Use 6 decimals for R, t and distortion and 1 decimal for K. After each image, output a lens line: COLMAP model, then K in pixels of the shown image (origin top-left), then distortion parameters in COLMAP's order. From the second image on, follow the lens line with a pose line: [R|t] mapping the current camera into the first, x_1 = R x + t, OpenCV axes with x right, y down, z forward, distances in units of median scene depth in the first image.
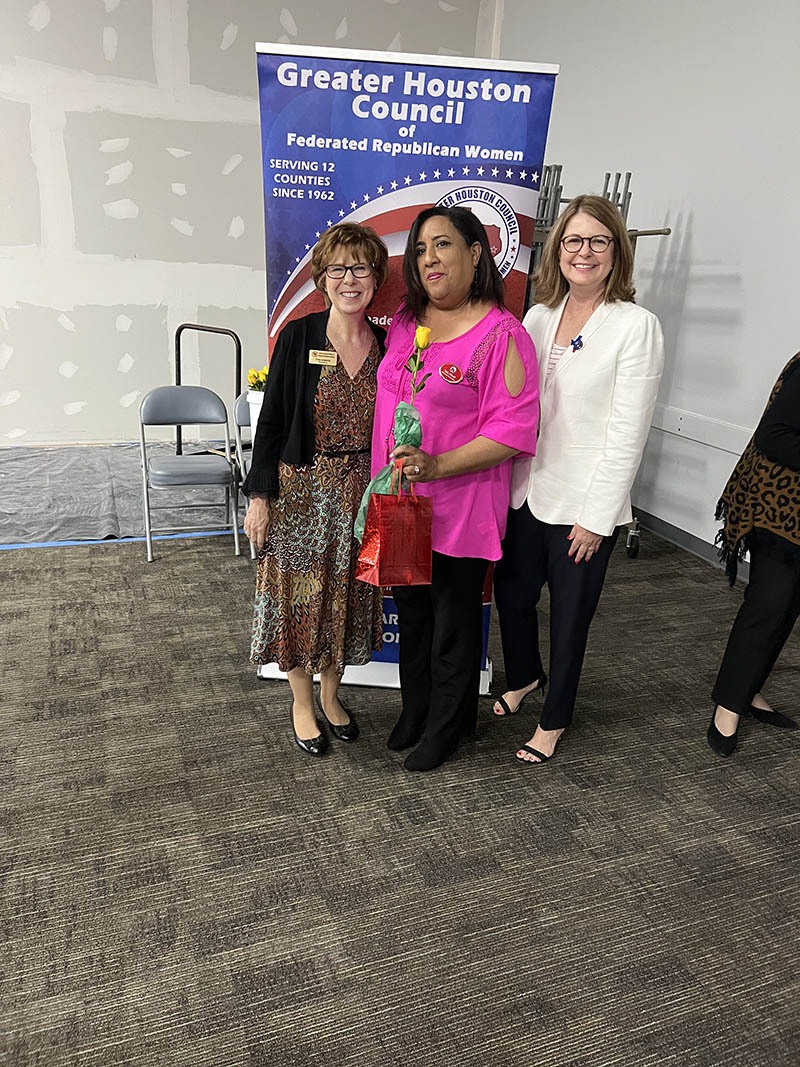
lens RADIAL K [[809.8, 0, 407.2], [0, 809.8, 520.0], [0, 0, 1]] dist [0.052957, -0.054838]
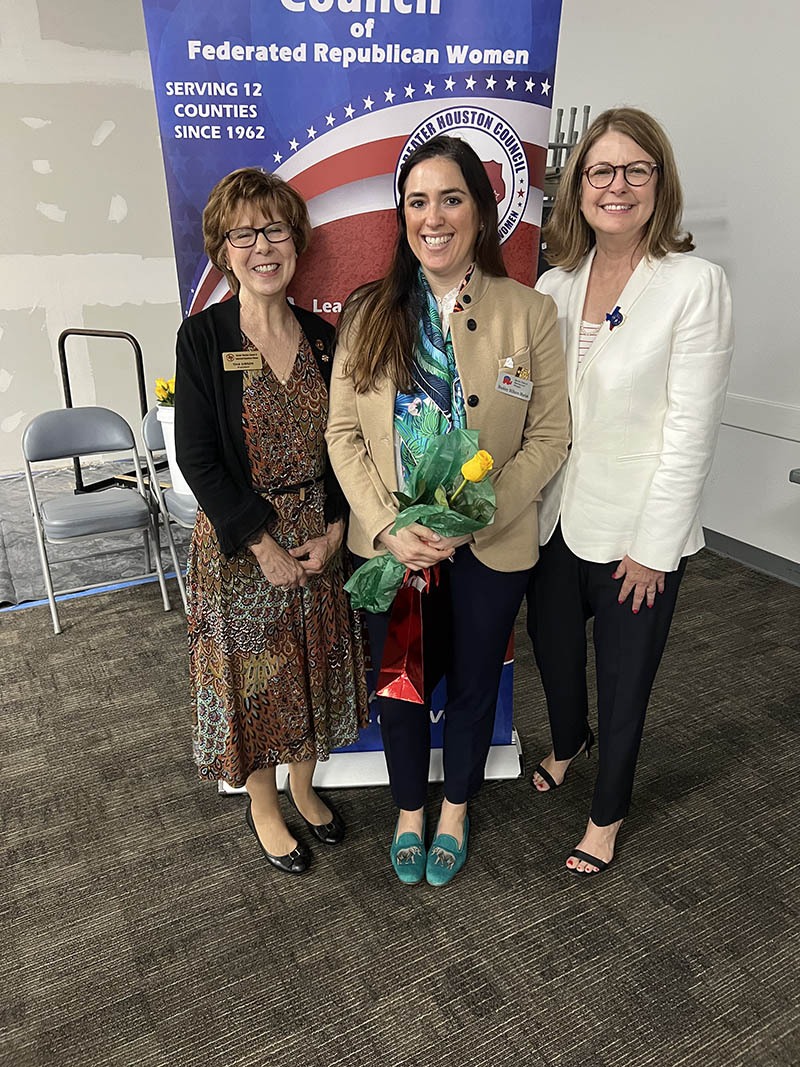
lens RADIAL K [[809.8, 0, 397.8], [0, 809.8, 526.4], [0, 0, 1]] dist [0.052957, -0.054838]
pose [[0.990582, -0.105789, 0.086927, -0.069773], [0.102805, 0.993970, 0.038128, -0.077208], [-0.090437, -0.028833, 0.995485, 0.278033]]
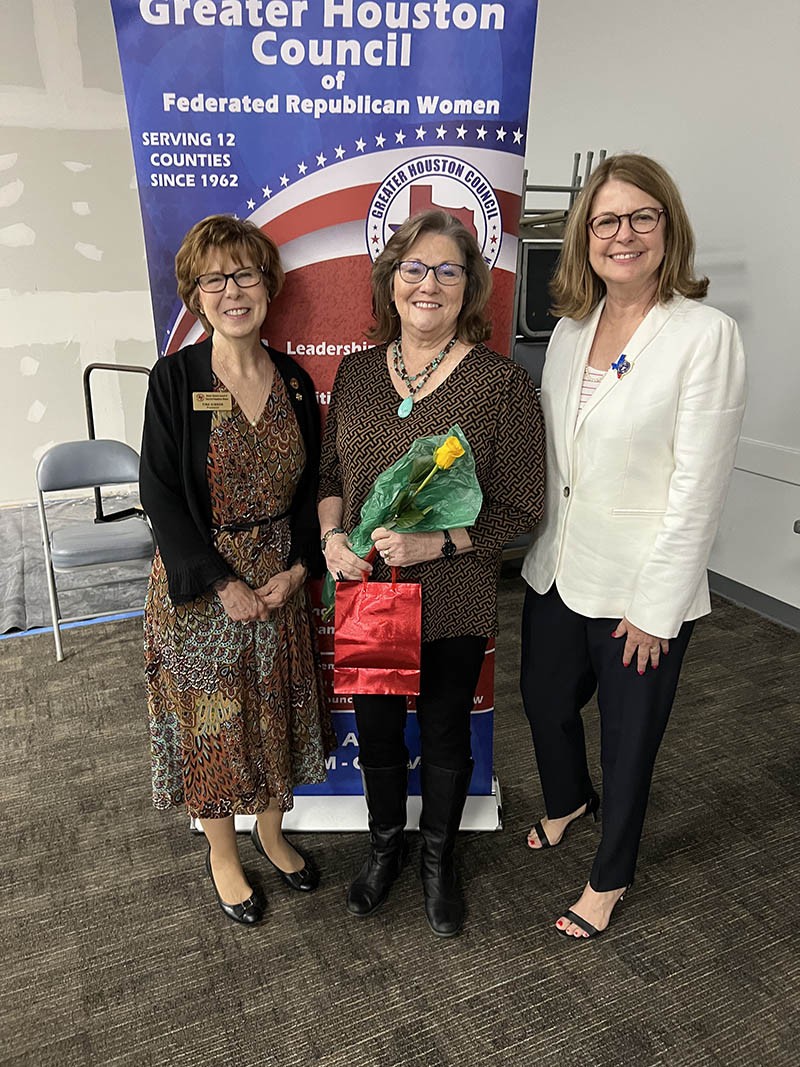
lens RADIAL K [[809.8, 0, 389.6], [0, 809.8, 527.2], [0, 0, 1]] dist [0.052957, -0.054838]
pose [[0.996794, -0.075823, 0.025556, 0.000841], [0.076036, 0.997077, -0.007465, -0.079326], [-0.024915, 0.009384, 0.999646, 0.279571]]
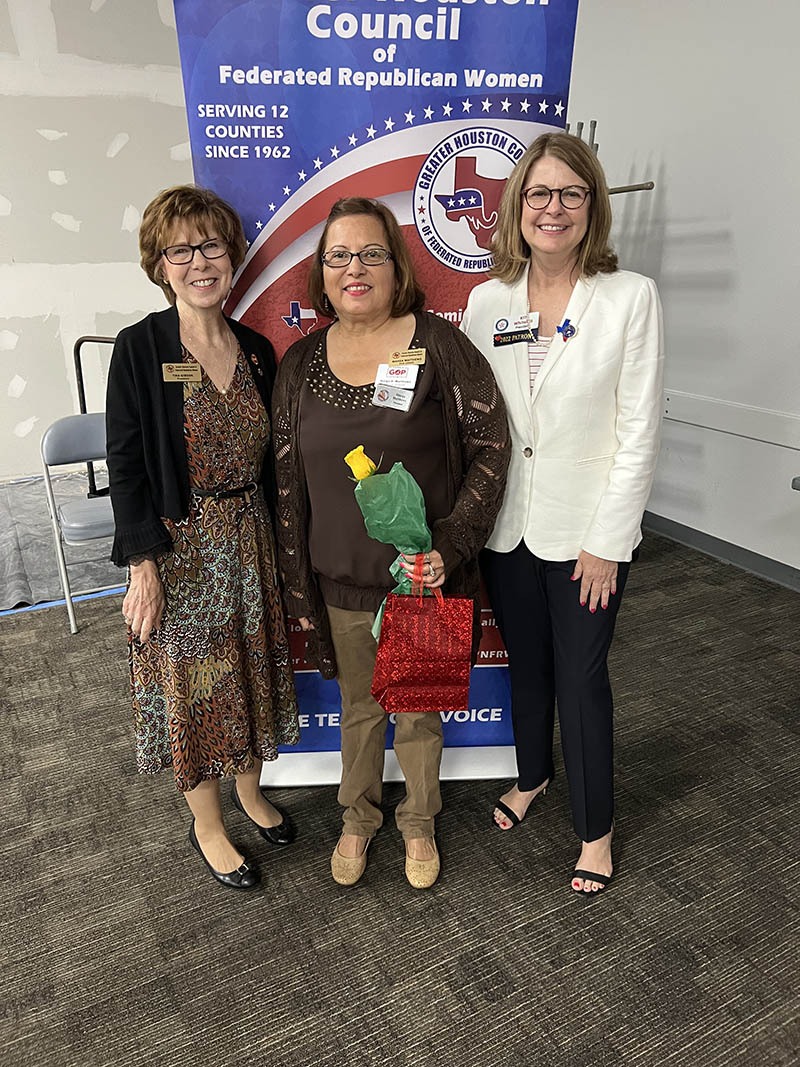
lens RADIAL K [[809.8, 0, 390.5], [0, 809.8, 525.6], [0, 0, 1]] dist [0.052957, -0.054838]
pose [[0.991878, -0.099097, 0.079740, -0.087544], [0.097147, 0.994876, 0.027987, -0.075778], [-0.082105, -0.020013, 0.996423, 0.251723]]
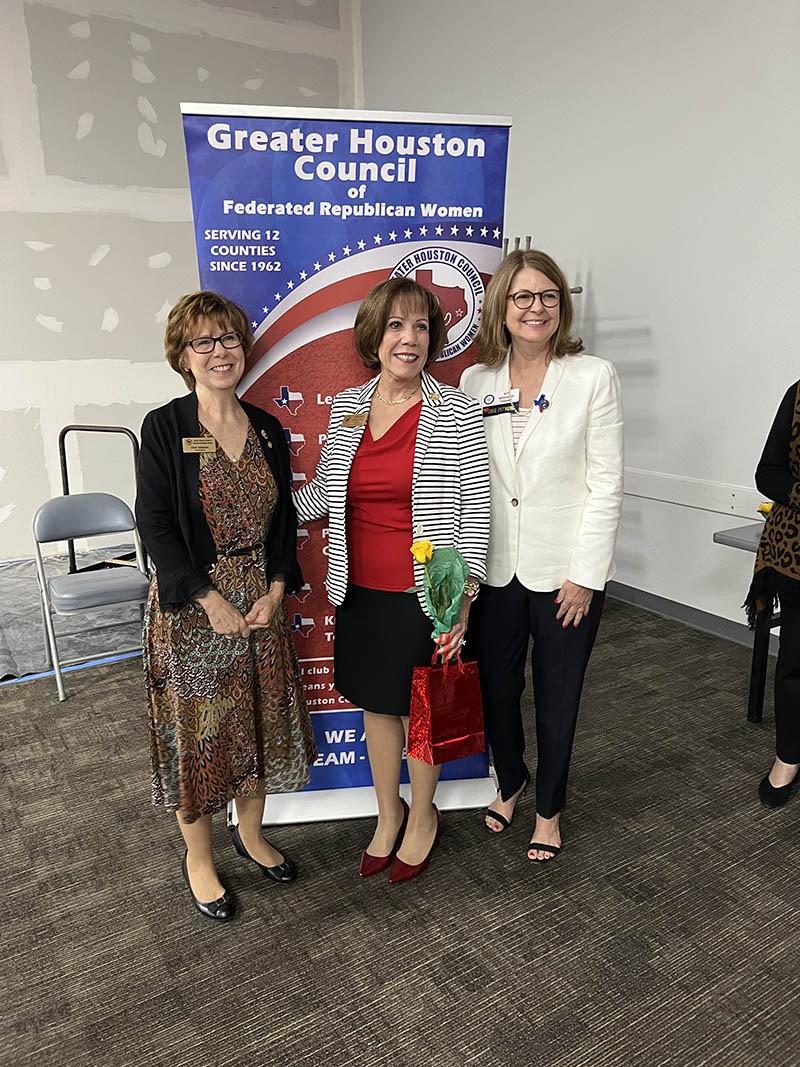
lens RADIAL K [[809.8, 0, 405.5], [0, 809.8, 514.5], [0, 0, 1]] dist [0.052957, -0.054838]
pose [[0.981064, -0.110742, 0.158899, -0.121232], [0.125591, 0.988291, -0.086647, -0.035426], [-0.147443, 0.104962, 0.983485, 0.131655]]
